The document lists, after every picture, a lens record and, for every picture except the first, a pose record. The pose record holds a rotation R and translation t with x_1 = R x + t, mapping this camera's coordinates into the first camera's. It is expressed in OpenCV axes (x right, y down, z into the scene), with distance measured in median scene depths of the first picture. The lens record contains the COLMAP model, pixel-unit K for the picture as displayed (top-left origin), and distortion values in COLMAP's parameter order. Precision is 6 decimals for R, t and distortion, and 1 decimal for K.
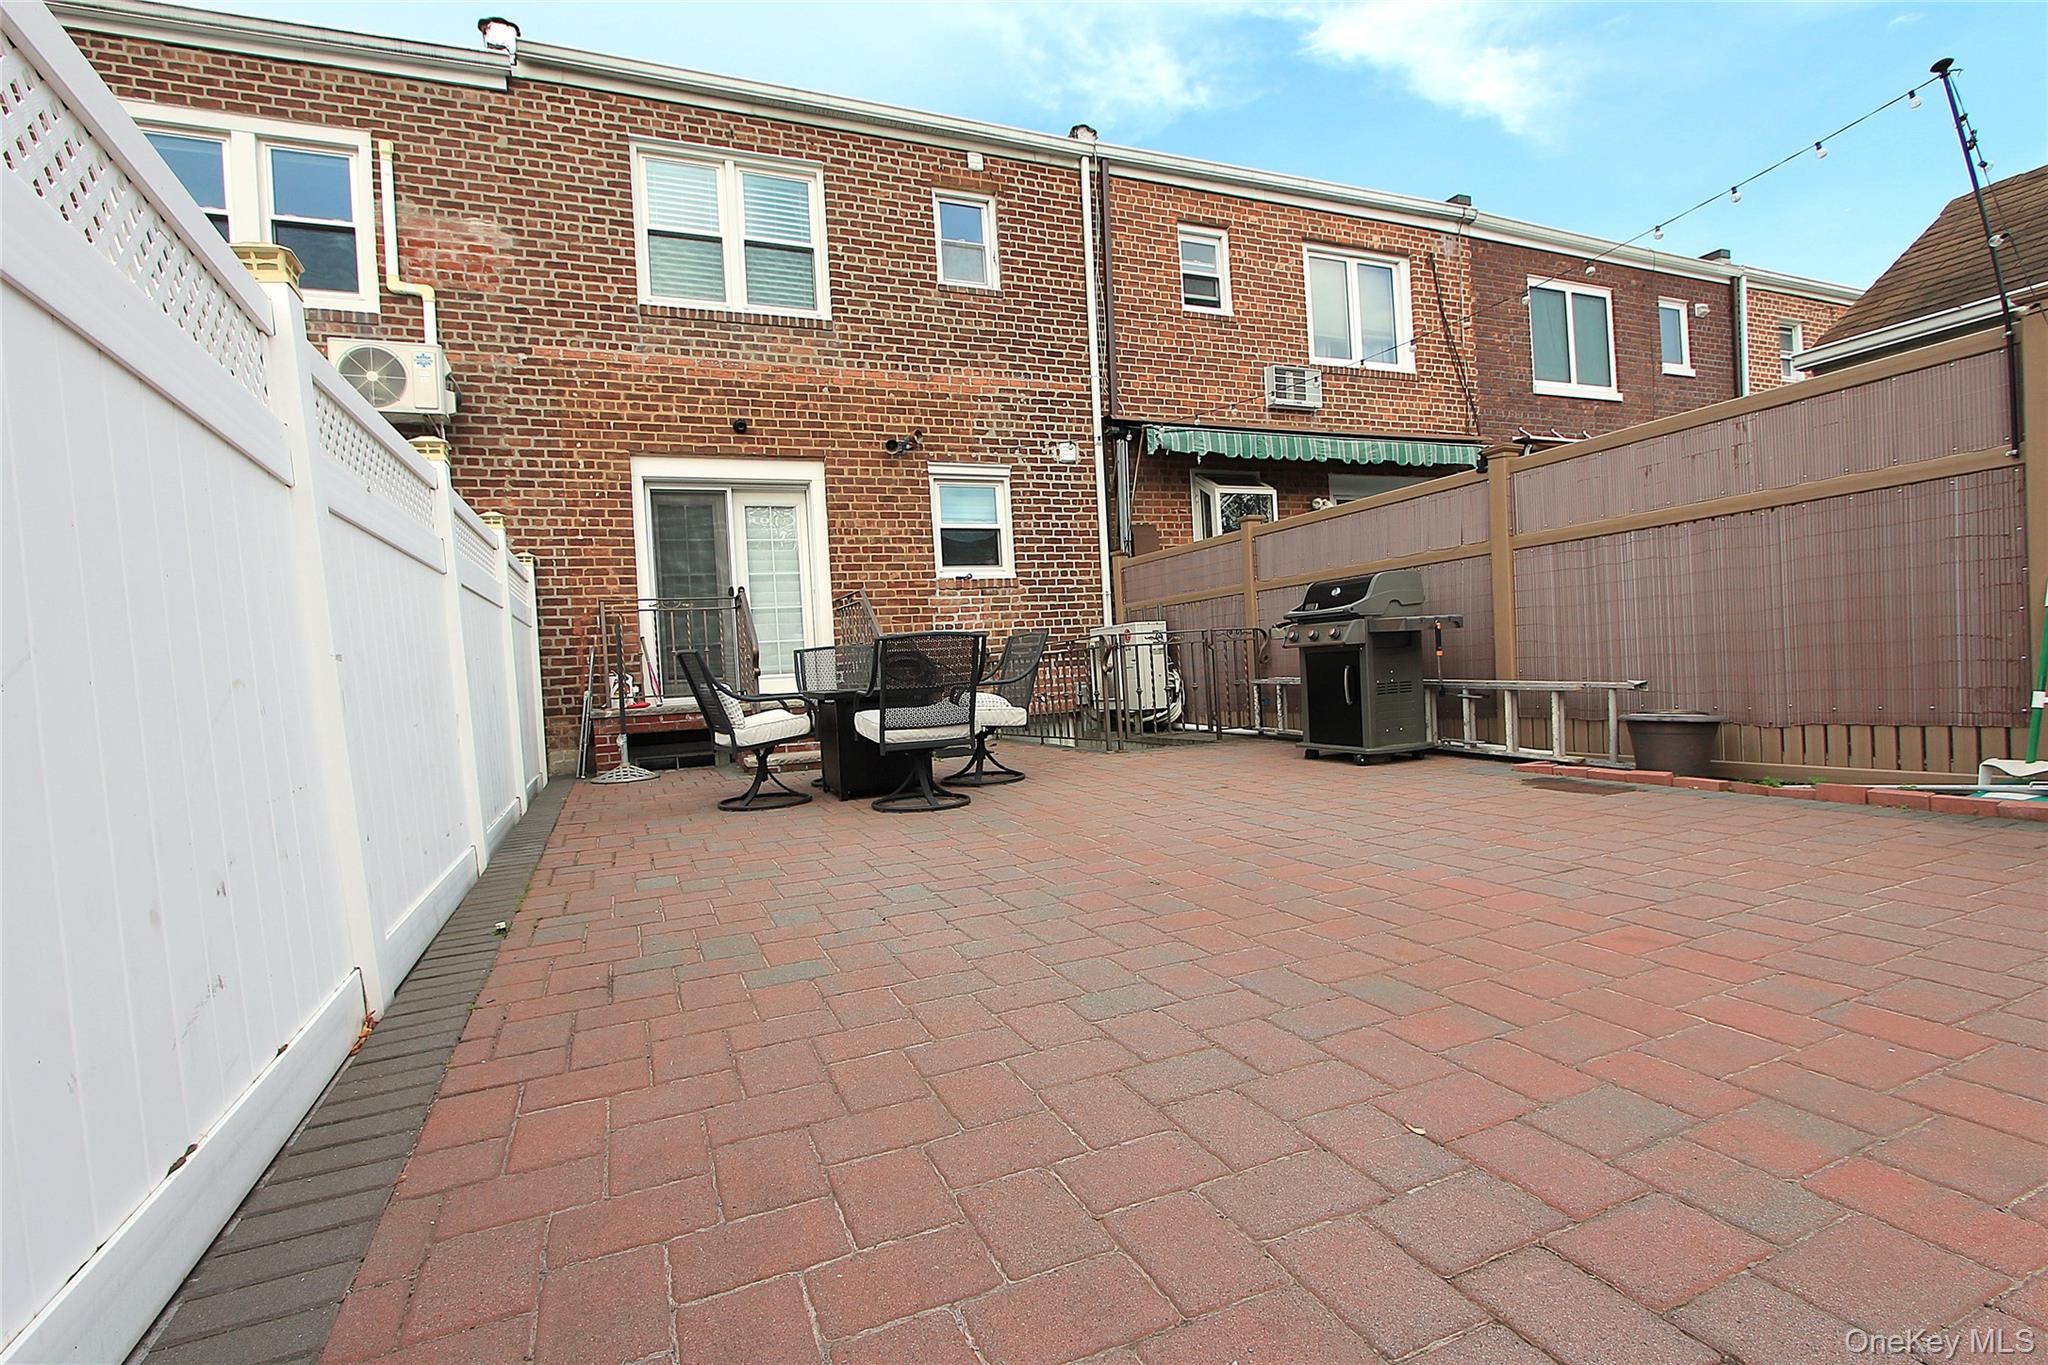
lens RADIAL K [[952.3, 0, 1020.7], [0, 952.3, 681.5], [0, 0, 1]] dist [-0.013813, 0.000608]
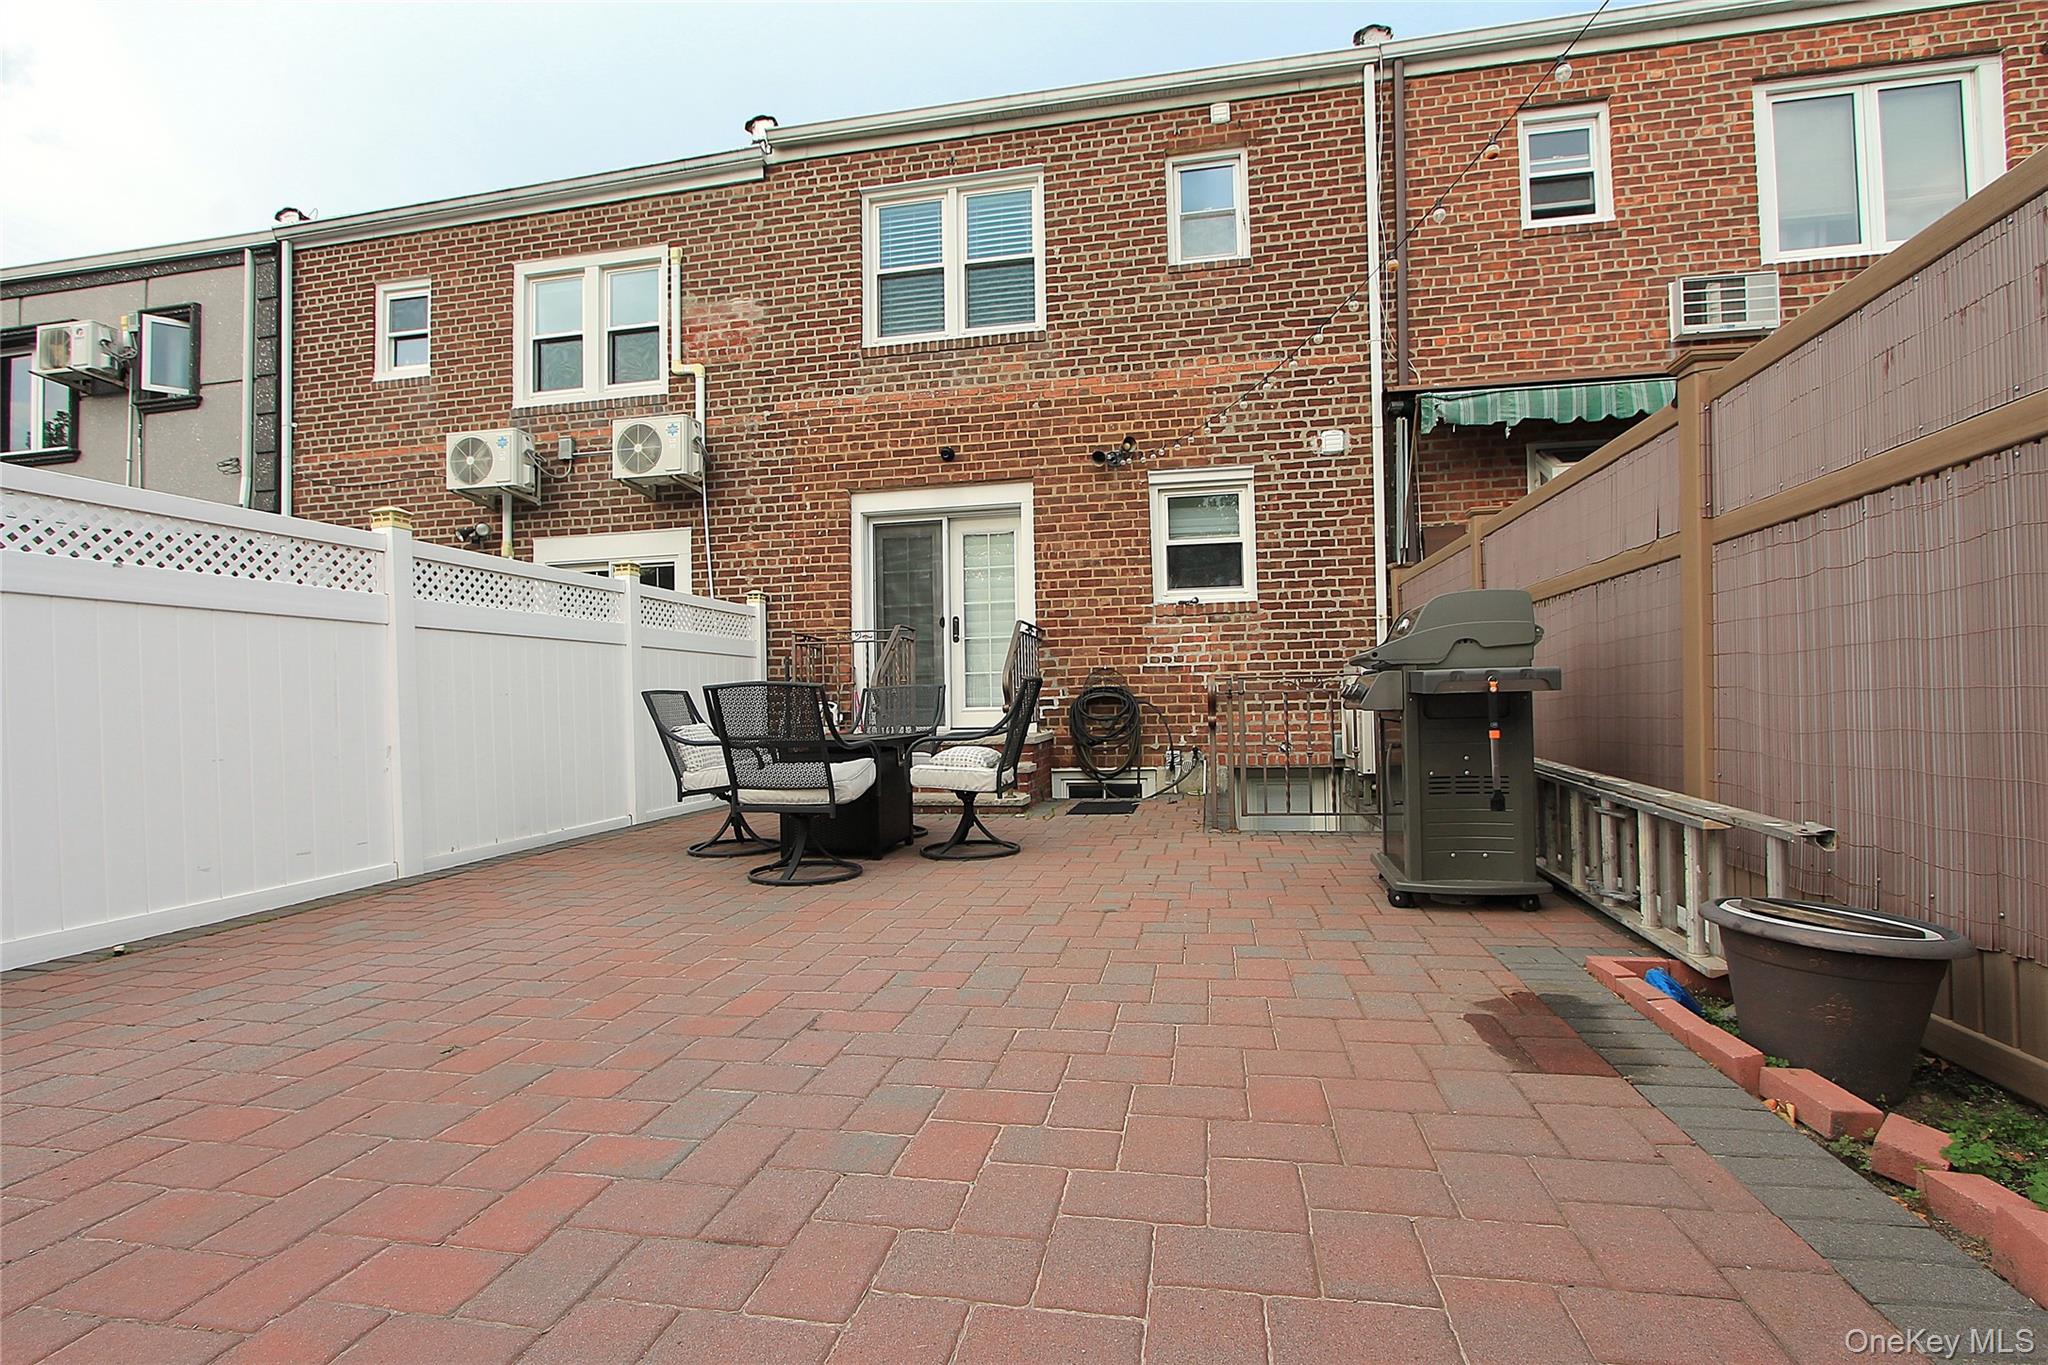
lens RADIAL K [[952.3, 0, 1023.5], [0, 952.3, 686.9], [0, 0, 1]] dist [-0.013813, 0.000608]
pose [[0.829119, 0.028729, -0.558333, 0.313535], [-0.034994, 0.999387, -0.000542, -0.028498], [0.557976, 0.019988, 0.829616, 0.219270]]
